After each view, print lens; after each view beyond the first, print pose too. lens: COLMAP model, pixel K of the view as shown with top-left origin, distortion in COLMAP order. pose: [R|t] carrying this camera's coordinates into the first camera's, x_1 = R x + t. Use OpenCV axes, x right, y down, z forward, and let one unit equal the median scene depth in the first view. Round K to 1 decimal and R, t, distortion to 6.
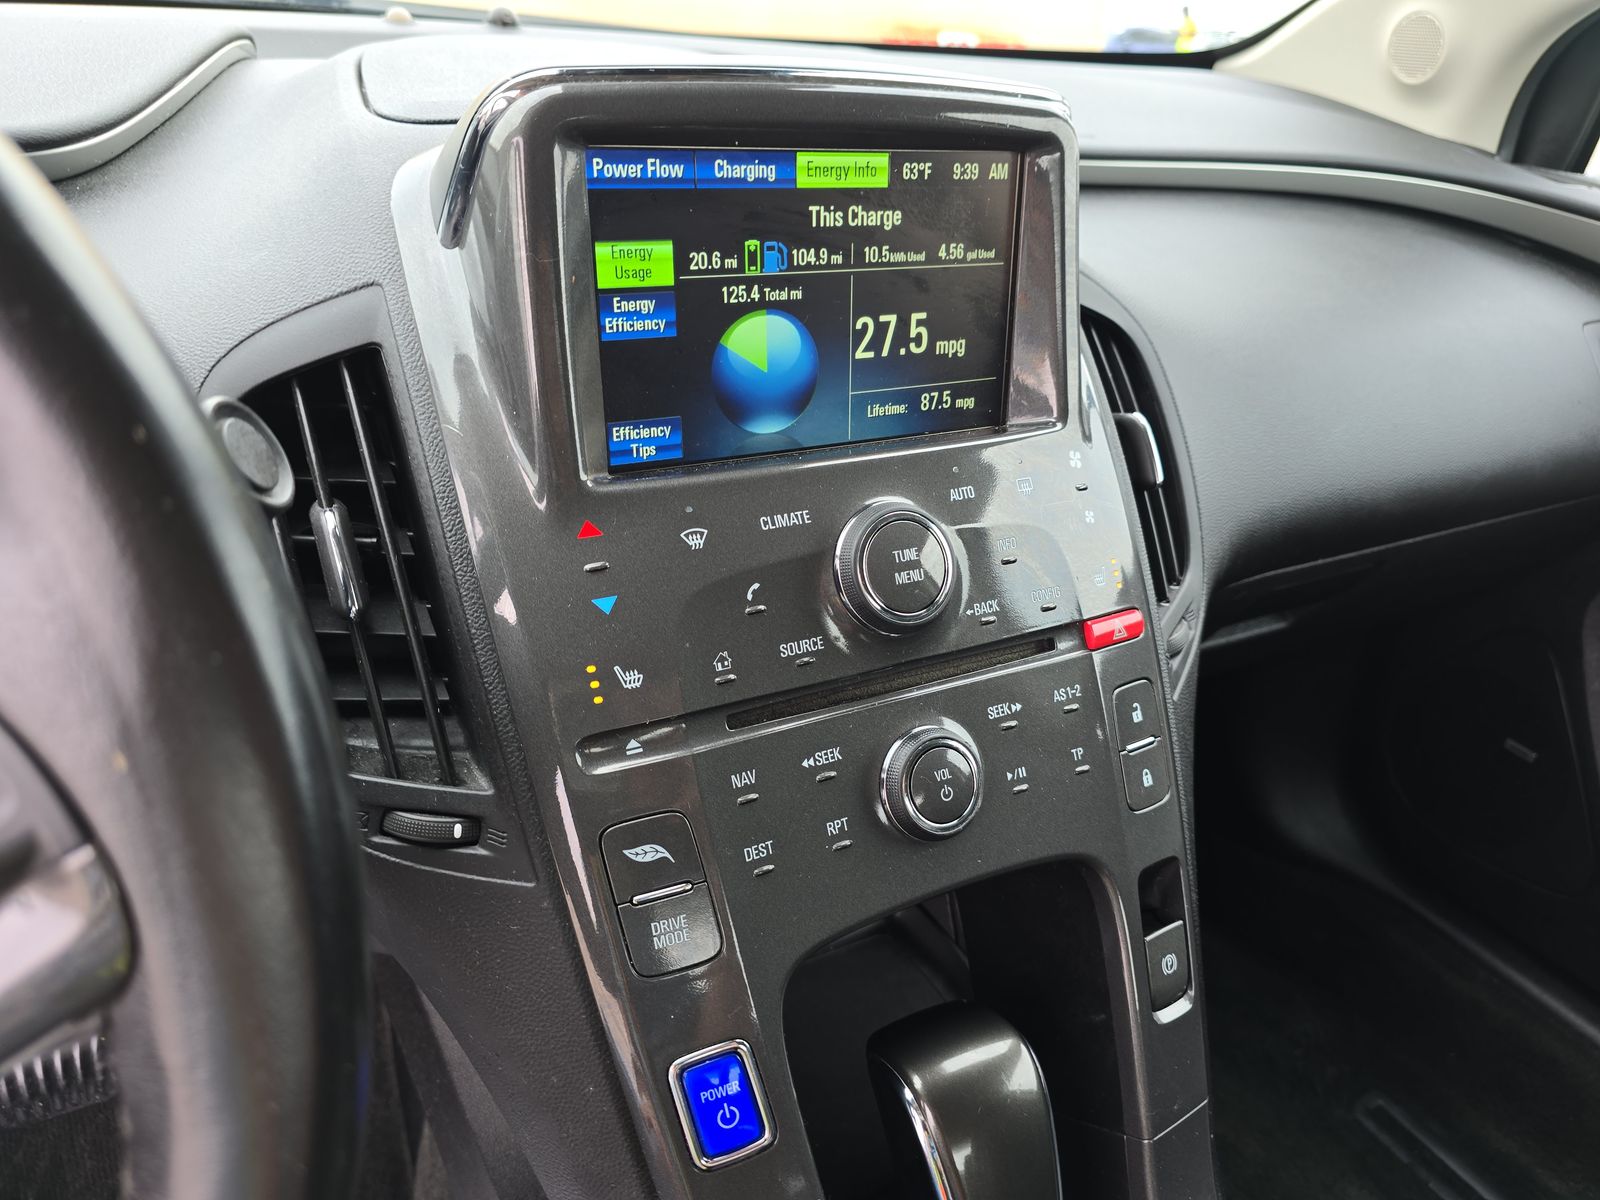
lens RADIAL K [[1074.1, 0, 800.3], [0, 1074.1, 607.9], [0, 0, 1]] dist [0.033380, -0.026230]
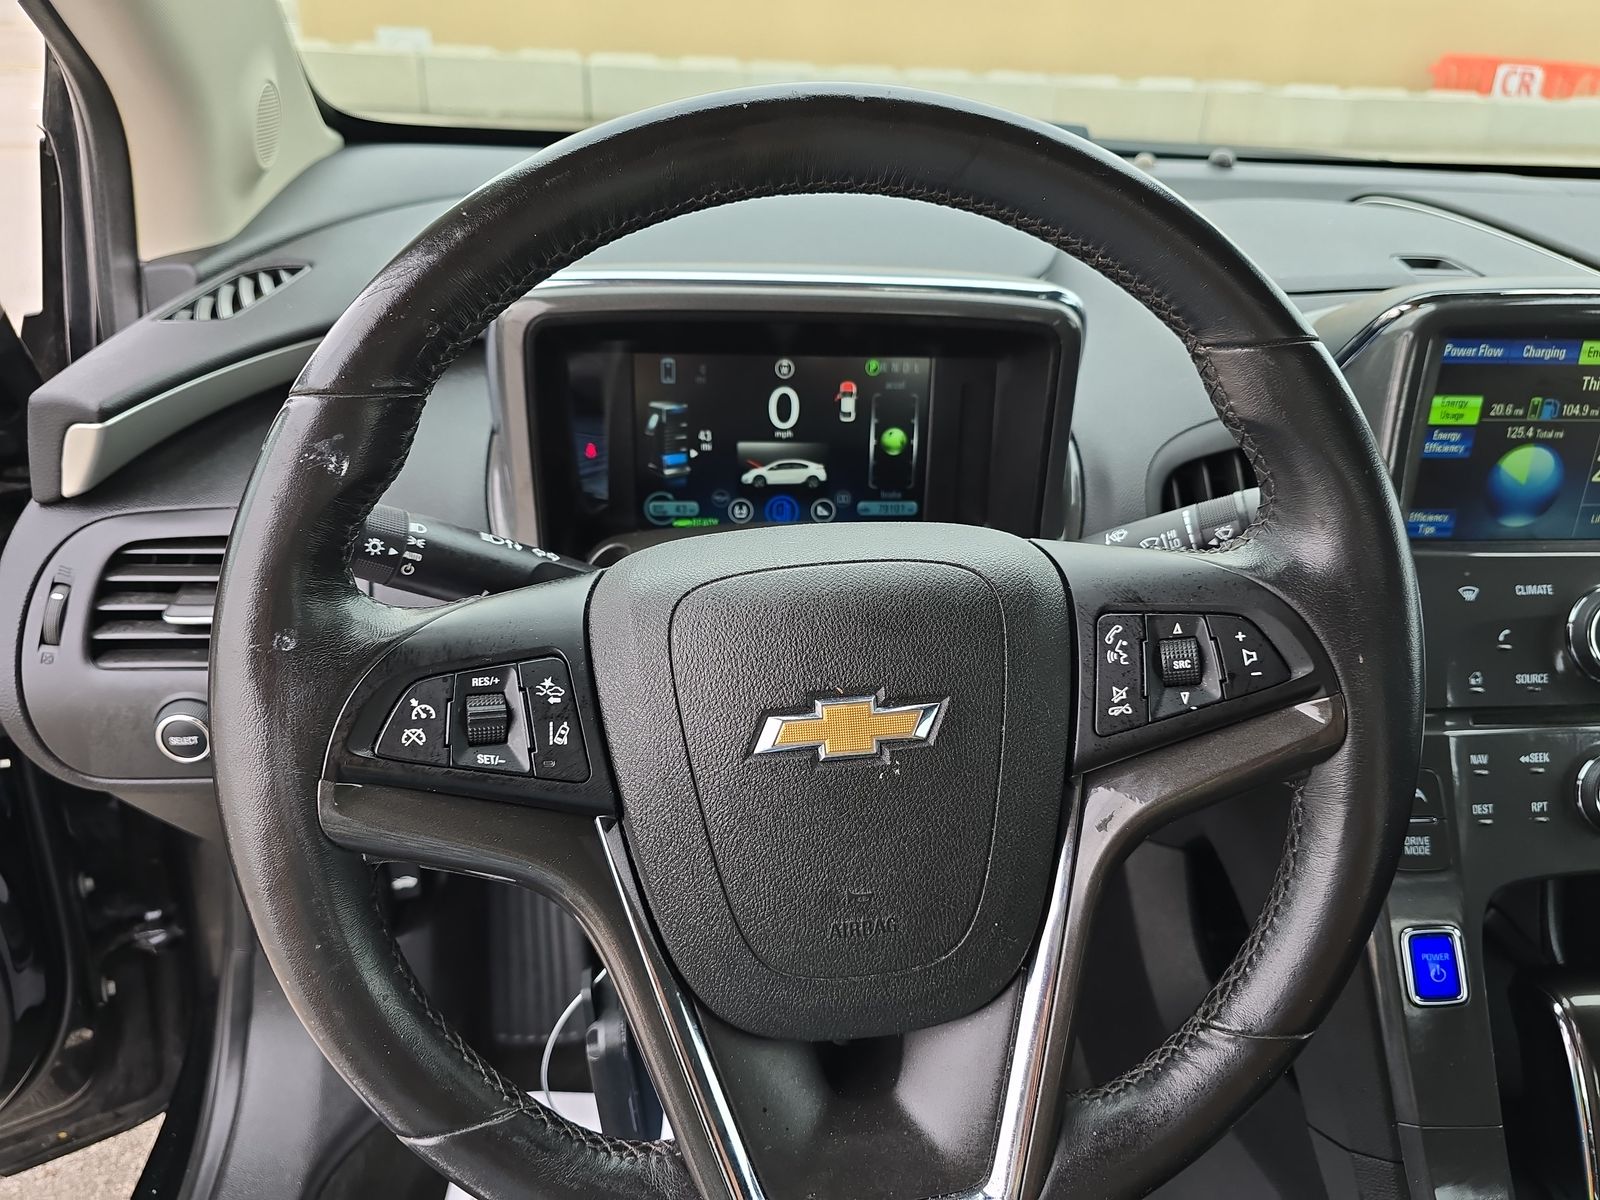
lens RADIAL K [[1074.1, 0, 805.8], [0, 1074.1, 590.4], [0, 0, 1]] dist [0.033380, -0.026230]
pose [[0.931117, 0.153494, -0.330850, -0.444129], [-0.162085, 0.986775, 0.001644, 0.075244], [0.326727, 0.052096, 0.943682, -0.701386]]
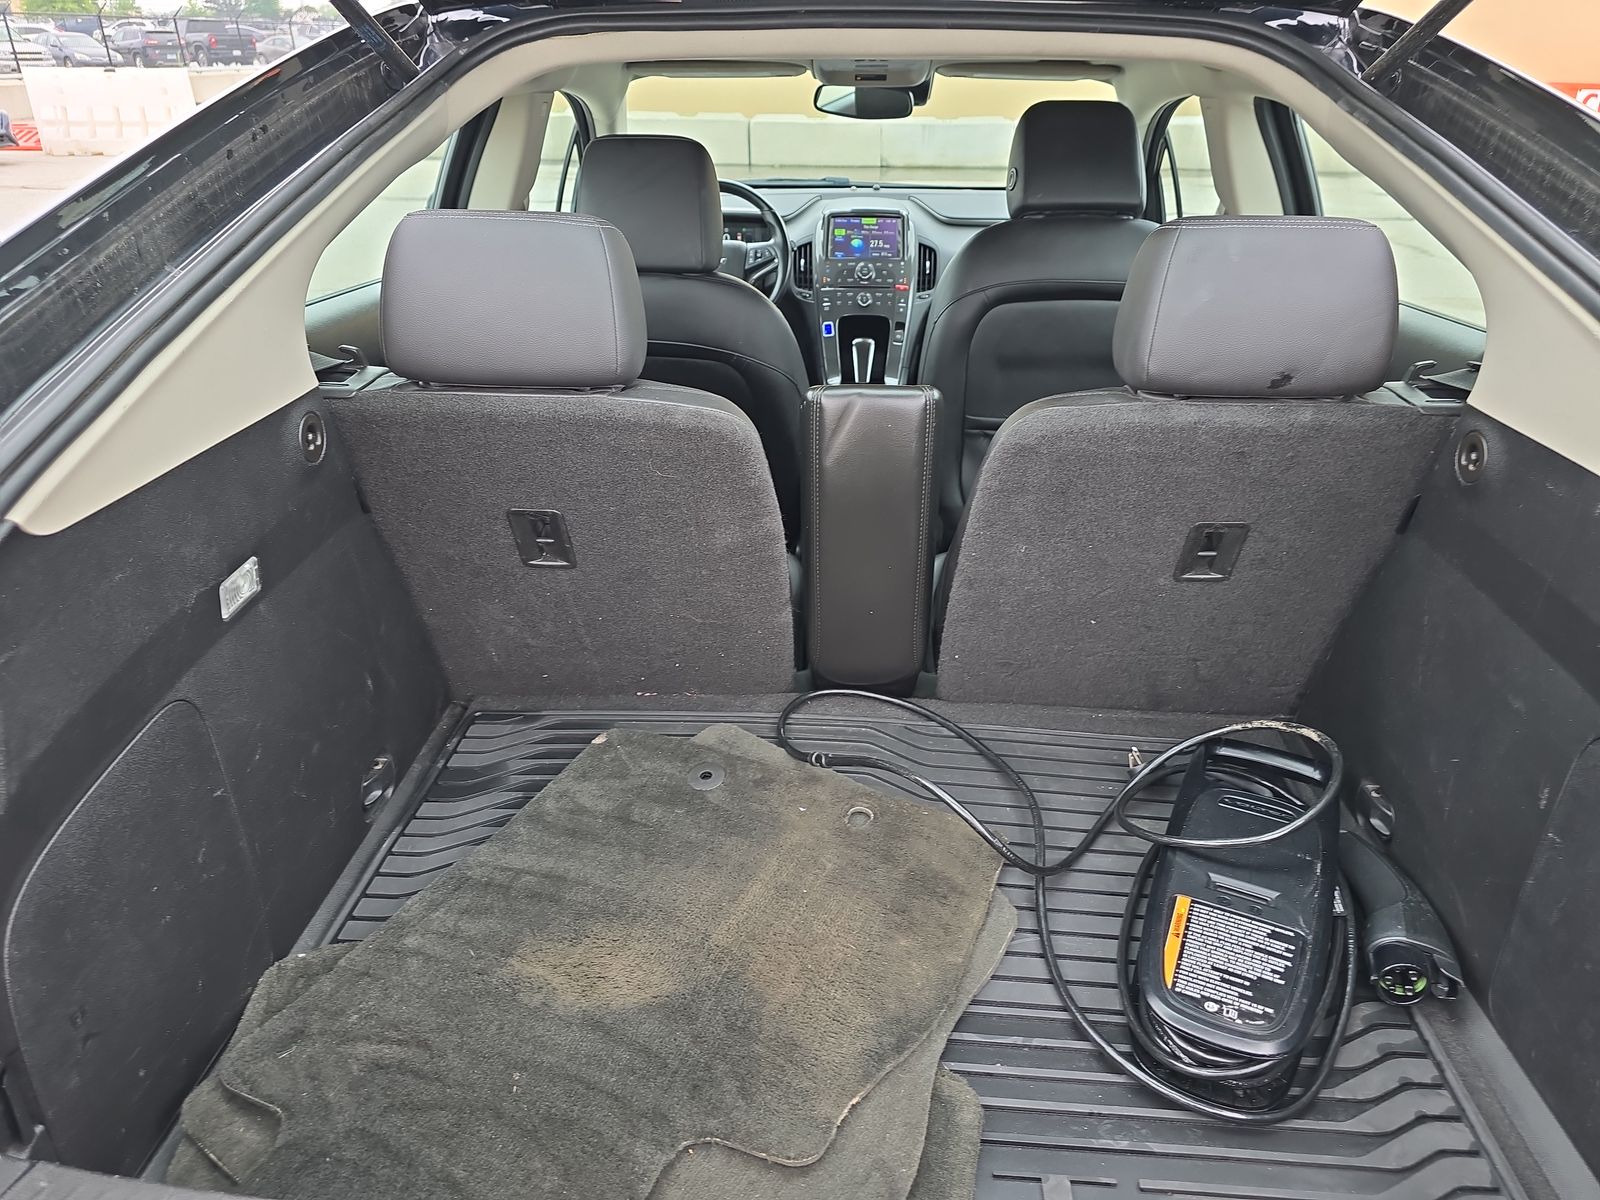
lens RADIAL K [[1074.1, 0, 799.3], [0, 1074.1, 602.8], [0, 0, 1]] dist [0.033380, -0.026230]
pose [[0.864035, 0.173385, -0.472633, 3.895343], [-0.191314, 0.981475, 0.010305, 2.400976], [0.465664, 0.081517, 0.881199, -6.083877]]
